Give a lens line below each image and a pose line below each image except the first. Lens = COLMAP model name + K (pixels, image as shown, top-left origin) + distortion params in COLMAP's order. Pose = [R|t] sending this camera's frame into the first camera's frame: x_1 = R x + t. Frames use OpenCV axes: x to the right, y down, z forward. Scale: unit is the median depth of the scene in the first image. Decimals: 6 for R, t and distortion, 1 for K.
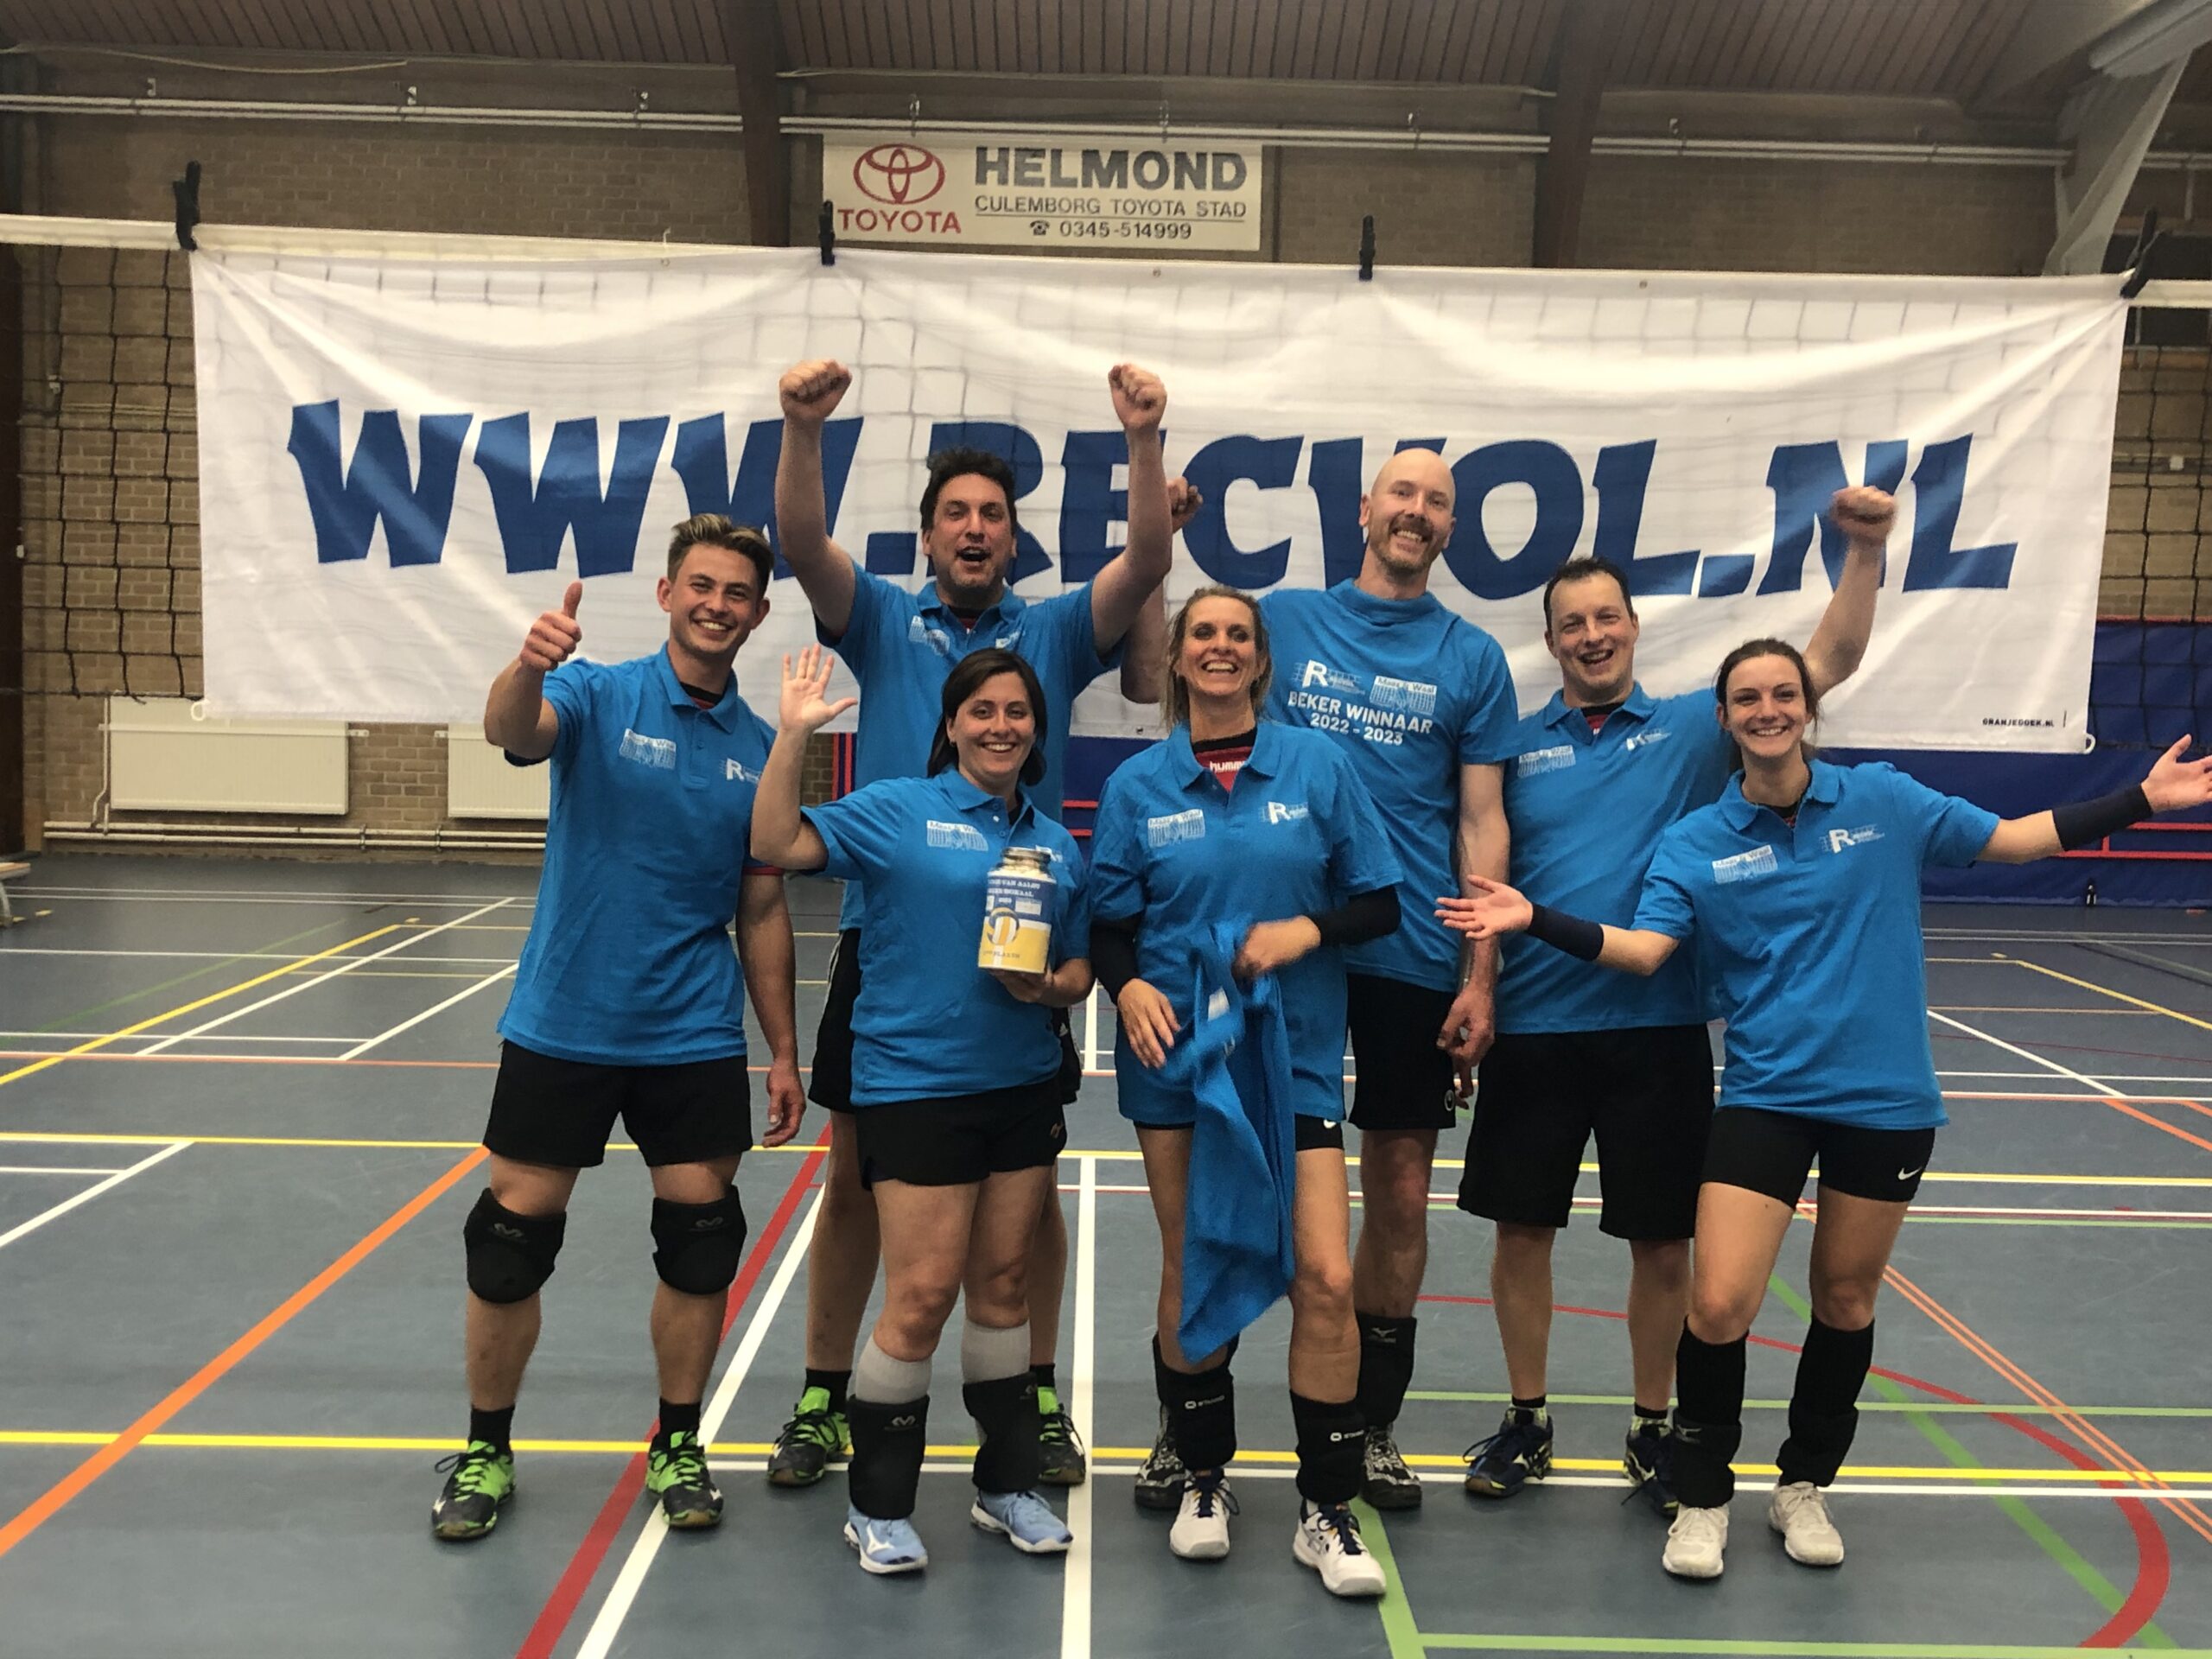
lens RADIAL K [[2523.6, 0, 1131.2], [0, 2523.6, 829.1], [0, 0, 1]] dist [0.039916, -0.062861]
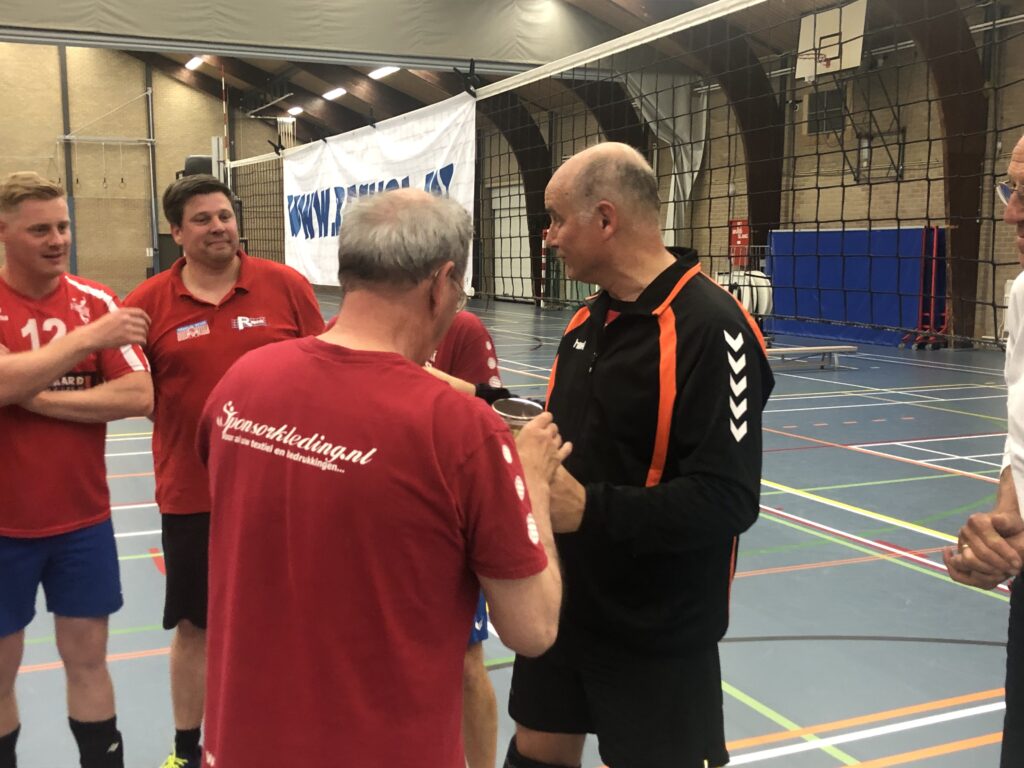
lens RADIAL K [[1169.4, 0, 493.1], [0, 1169.4, 390.7], [0, 0, 1]] dist [0.019656, -0.016378]
pose [[0.384054, 0.087664, -0.919140, 1.087807], [-0.055090, 0.995885, 0.071965, -0.015539], [0.921666, 0.022997, 0.387303, 0.467583]]
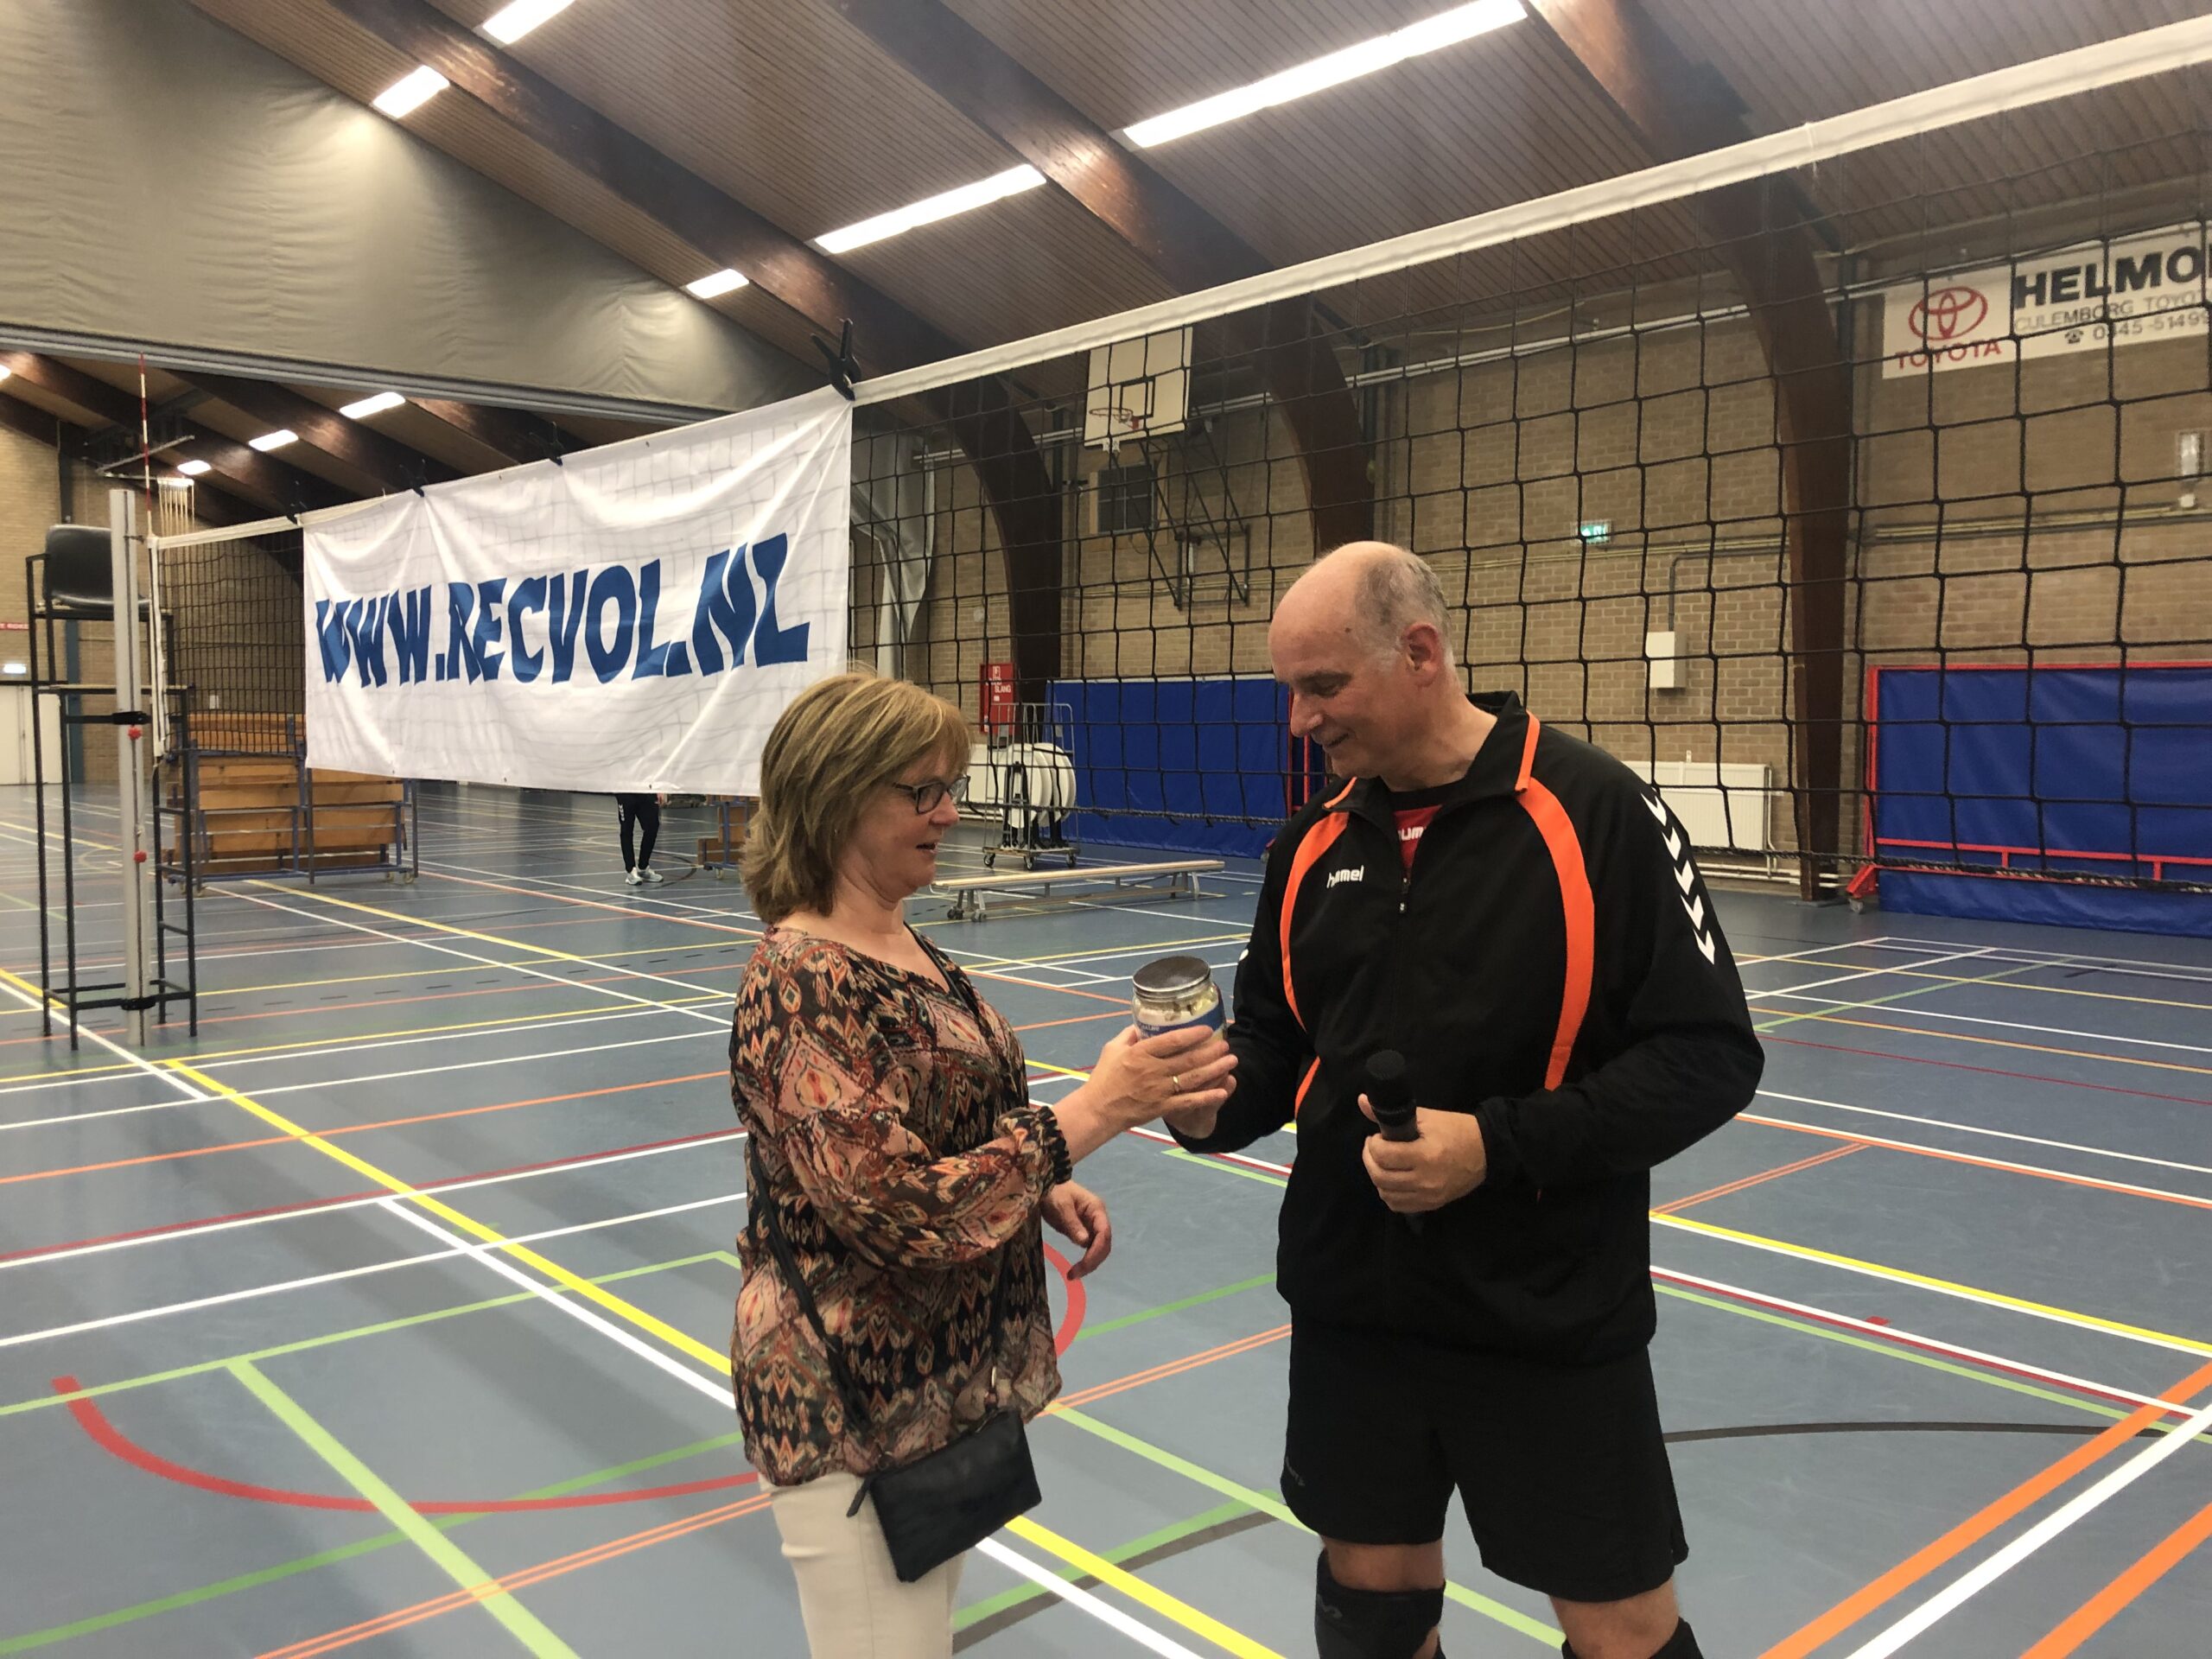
lens RADIAL K [[1818.7, 0, 1091.2], [0, 1818.7, 790.5], [0, 0, 1]] dist [0.008027, 0.008073]
pose [[0.643812, 0.011299, -0.765100, 0.840904], [-0.038578, 0.999099, -0.017708, -0.018354], [0.764210, 0.040917, 0.643668, 0.434804]]
